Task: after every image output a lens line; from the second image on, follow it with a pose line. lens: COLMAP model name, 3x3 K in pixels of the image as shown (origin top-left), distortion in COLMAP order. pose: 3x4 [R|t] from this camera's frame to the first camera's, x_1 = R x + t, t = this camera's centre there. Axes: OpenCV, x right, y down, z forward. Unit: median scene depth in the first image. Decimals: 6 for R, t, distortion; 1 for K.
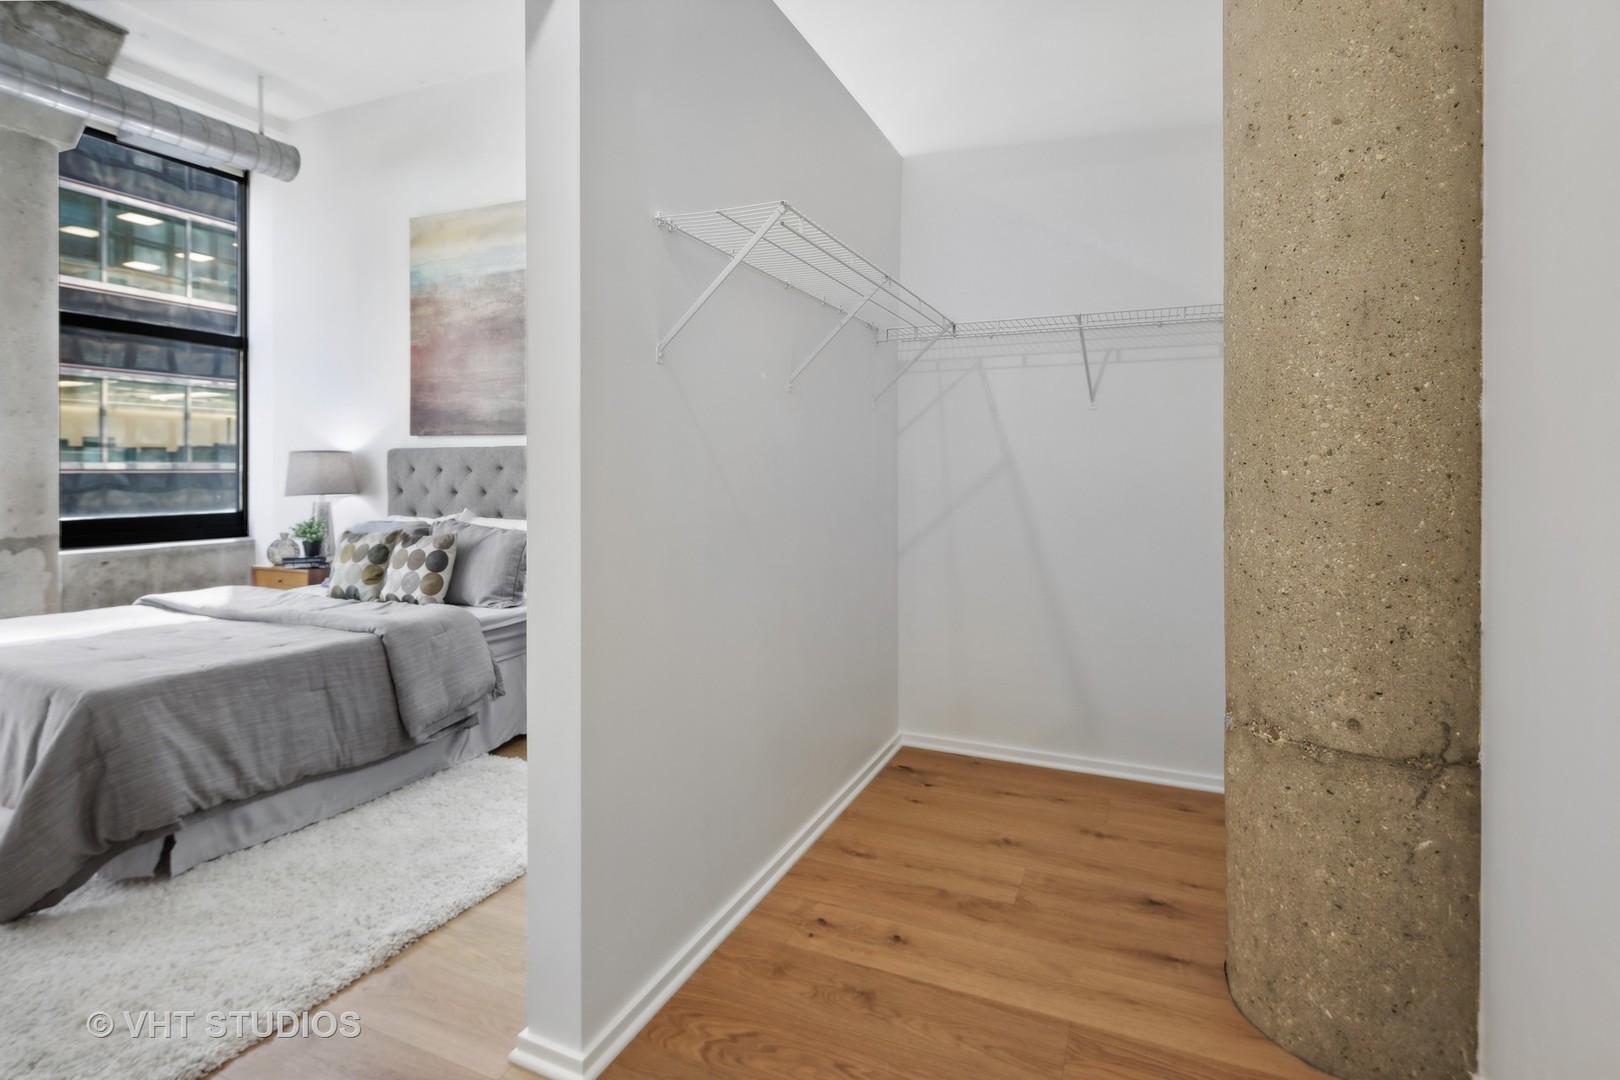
lens RADIAL K [[794.4, 0, 807.7], [0, 794.4, 467.8], [0, 0, 1]] dist [0.003540, -0.001307]
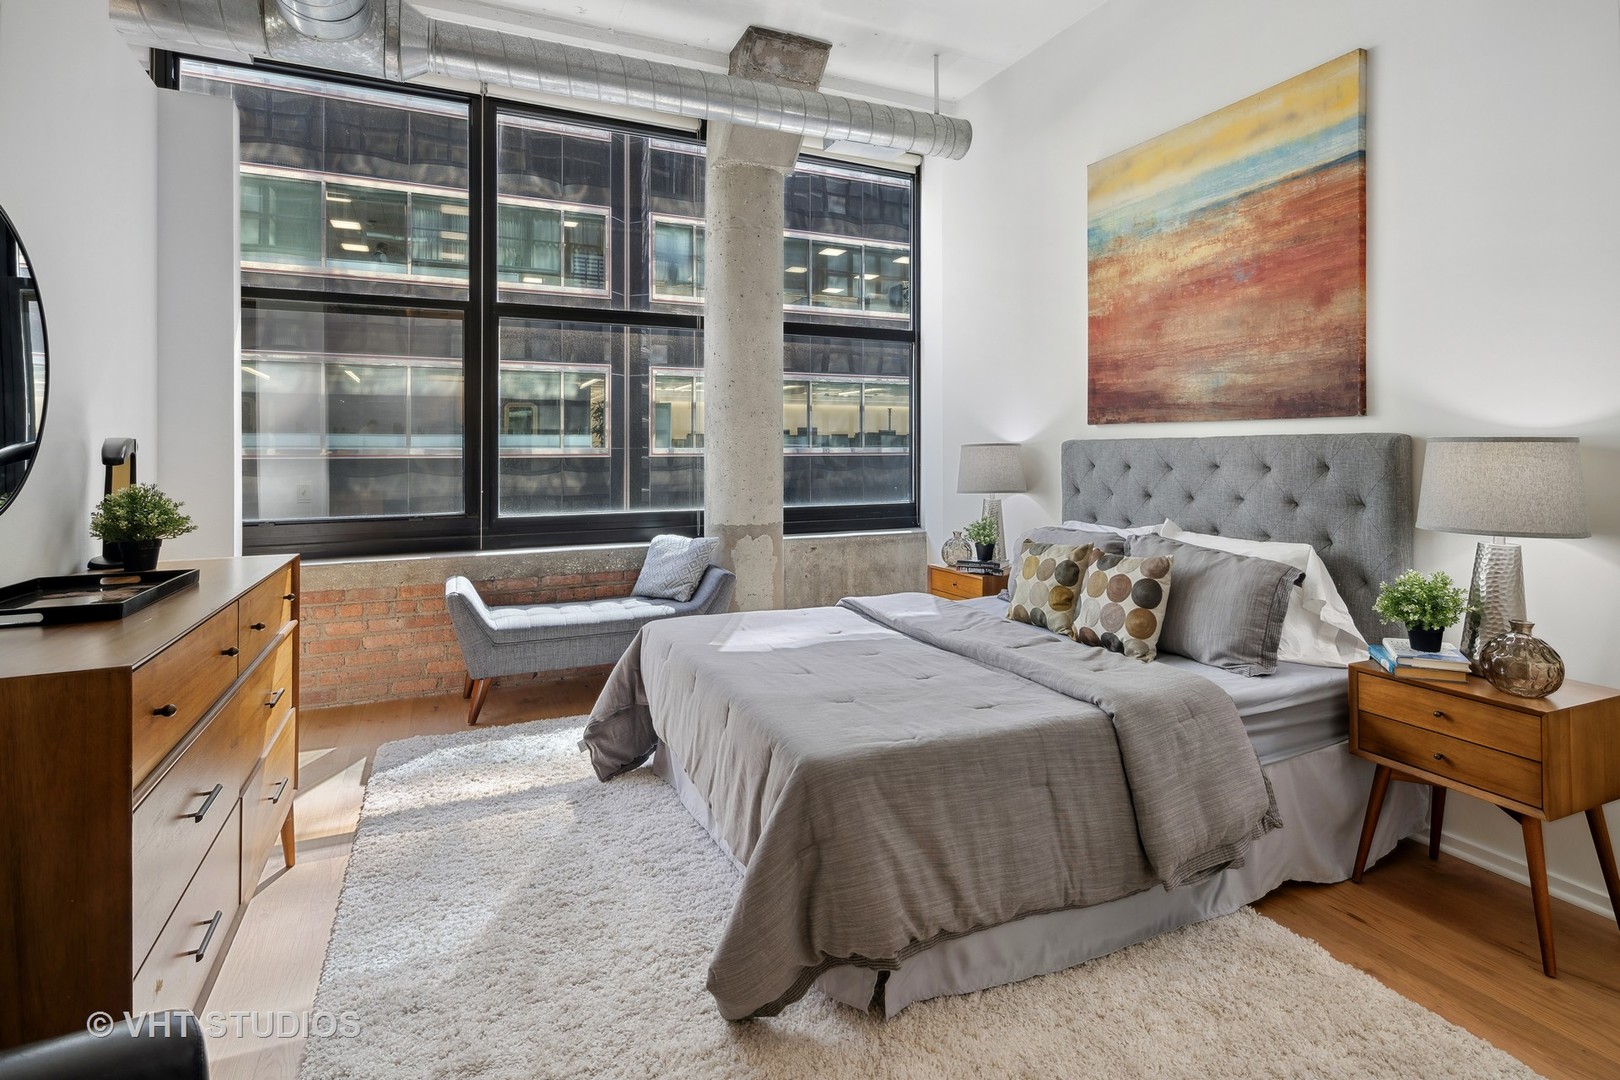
lens RADIAL K [[792.9, 0, 807.9], [0, 792.9, 447.0], [0, 0, 1]] dist [0.001972, -0.000728]
pose [[0.747788, -0.002322, -0.663934, -0.197180], [0.000839, 0.999996, -0.002552, -0.018282], [0.663937, 0.001351, 0.747787, 0.214935]]
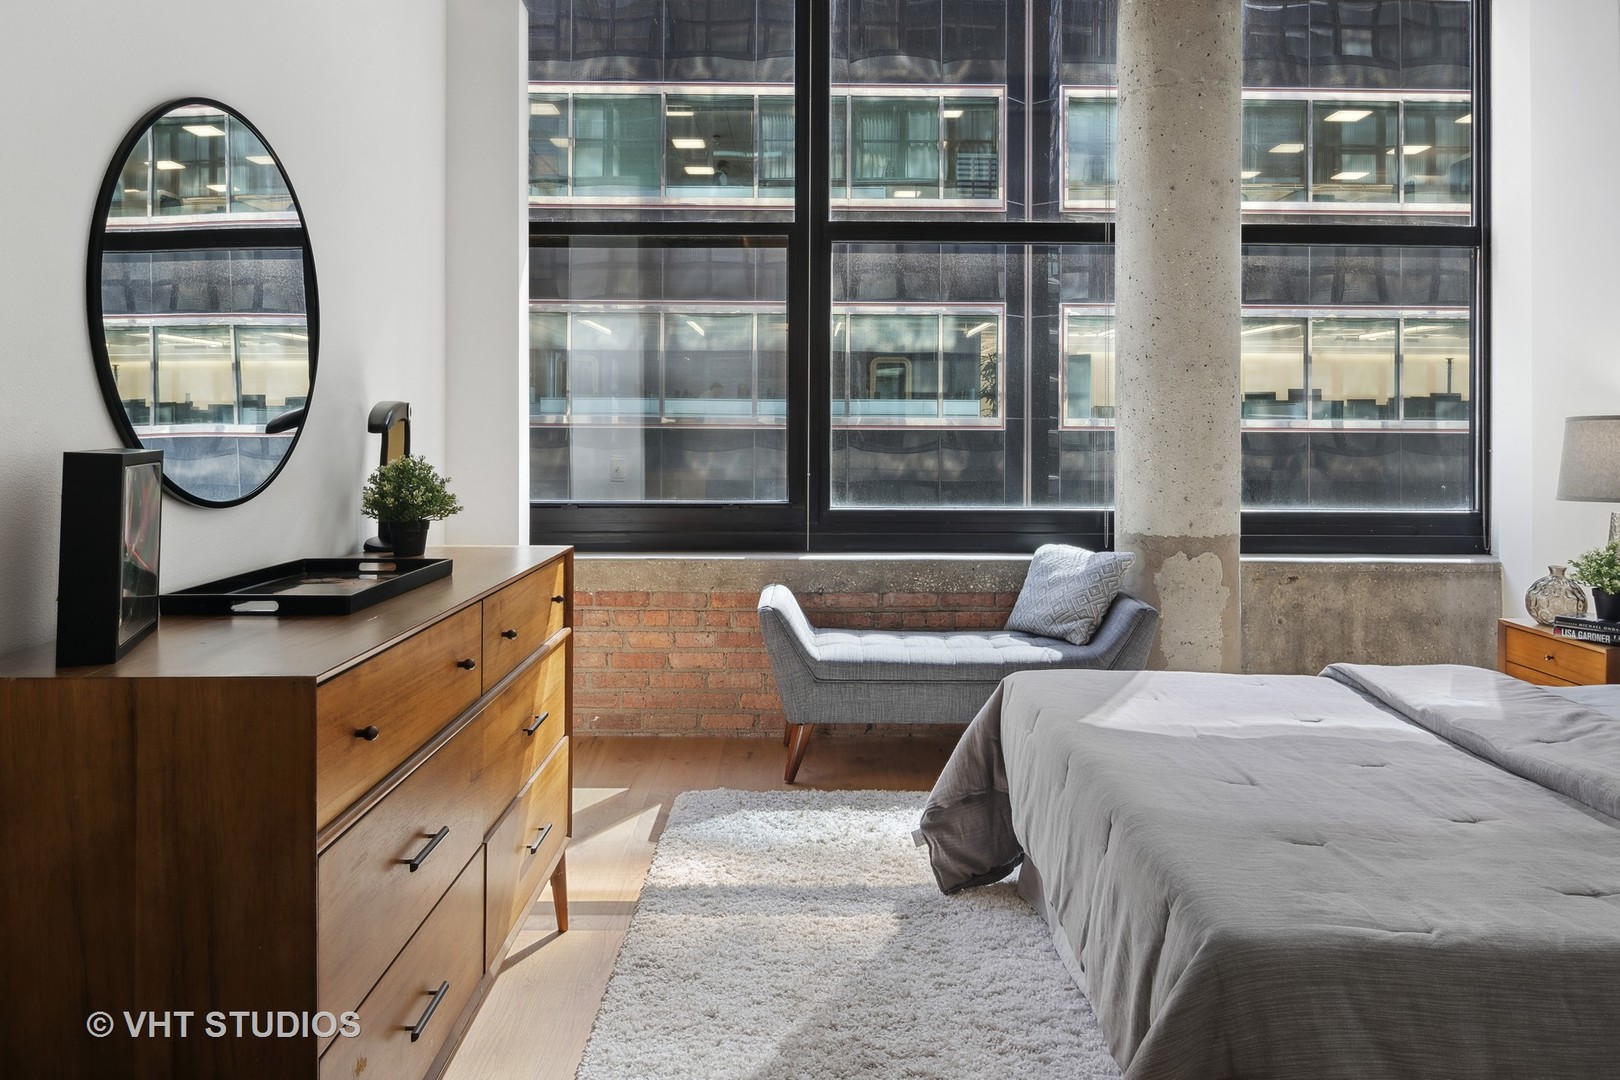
lens RADIAL K [[1103.7, 0, 816.1], [0, 1103.7, 409.4], [0, 0, 1]] dist [-0.001890, -0.005954]
pose [[0.409911, -0.003980, -0.912117, -0.207789], [-0.007730, 0.999939, -0.007838, -0.018627], [0.912093, 0.010264, 0.409855, 0.265216]]
